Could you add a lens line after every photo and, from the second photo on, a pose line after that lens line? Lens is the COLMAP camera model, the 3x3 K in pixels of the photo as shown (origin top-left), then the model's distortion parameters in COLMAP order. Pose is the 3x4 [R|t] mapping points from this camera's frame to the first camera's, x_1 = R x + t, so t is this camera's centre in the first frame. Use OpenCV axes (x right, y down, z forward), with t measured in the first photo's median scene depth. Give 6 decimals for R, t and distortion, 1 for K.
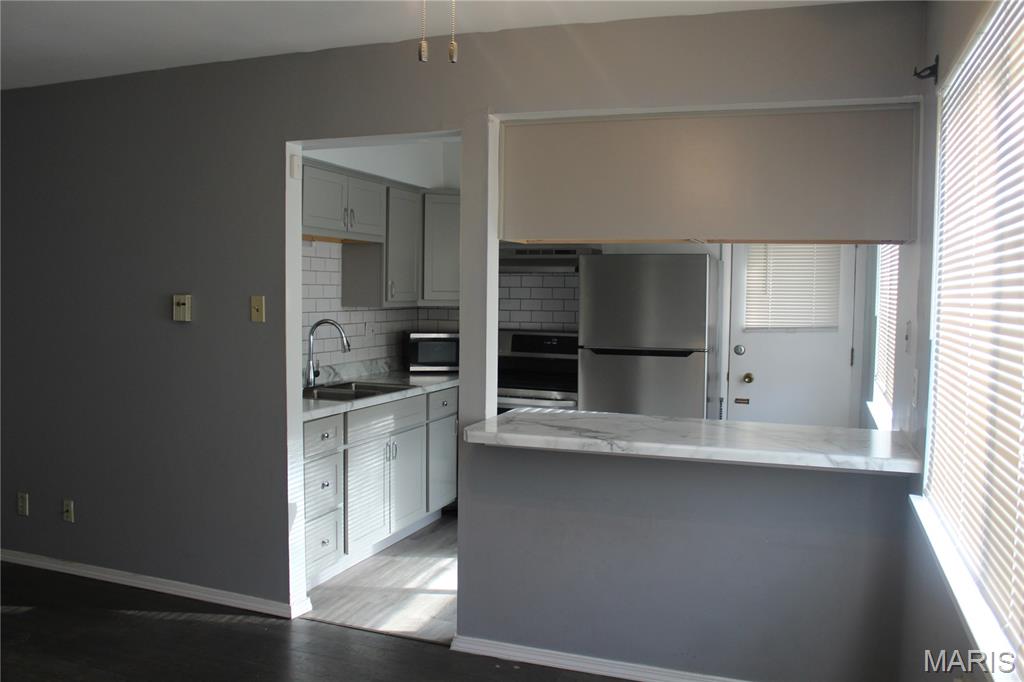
lens RADIAL K [[852.1, 0, 514.6], [0, 852.1, 348.4], [0, 0, 1]] dist [-0.161636, 0.136047]
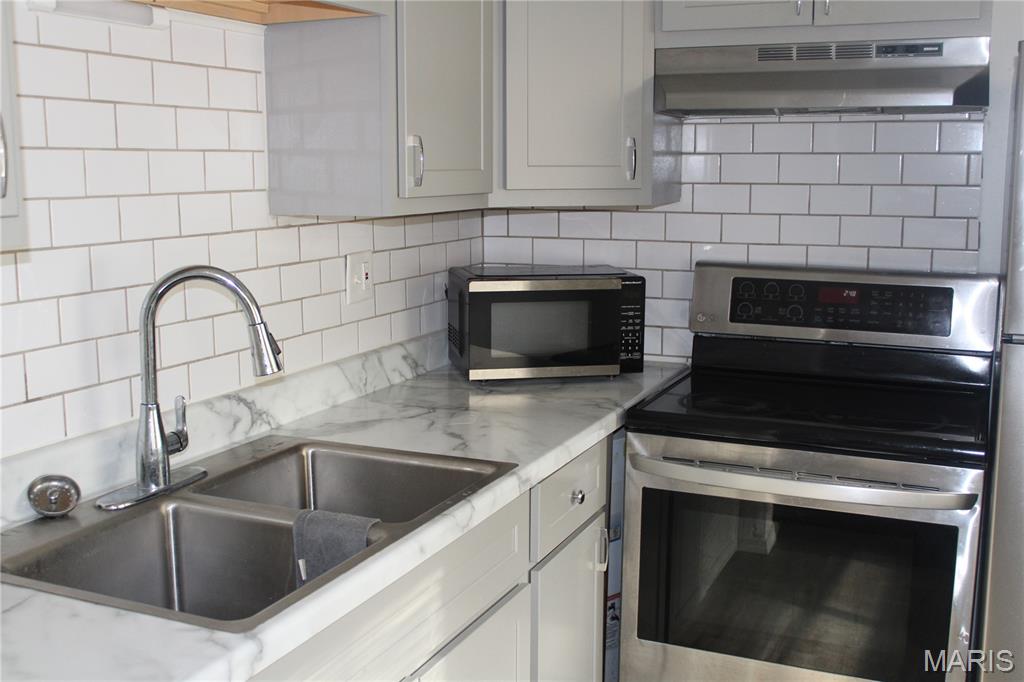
lens RADIAL K [[1114.5, 0, 523.8], [0, 1114.5, 347.9], [0, 0, 1]] dist [-0.056288, 0.000000]
pose [[0.998542, -0.003465, -0.053869, -0.075960], [0.008675, 0.995268, 0.096785, -0.037365], [0.053279, -0.097111, 0.993846, 0.538477]]
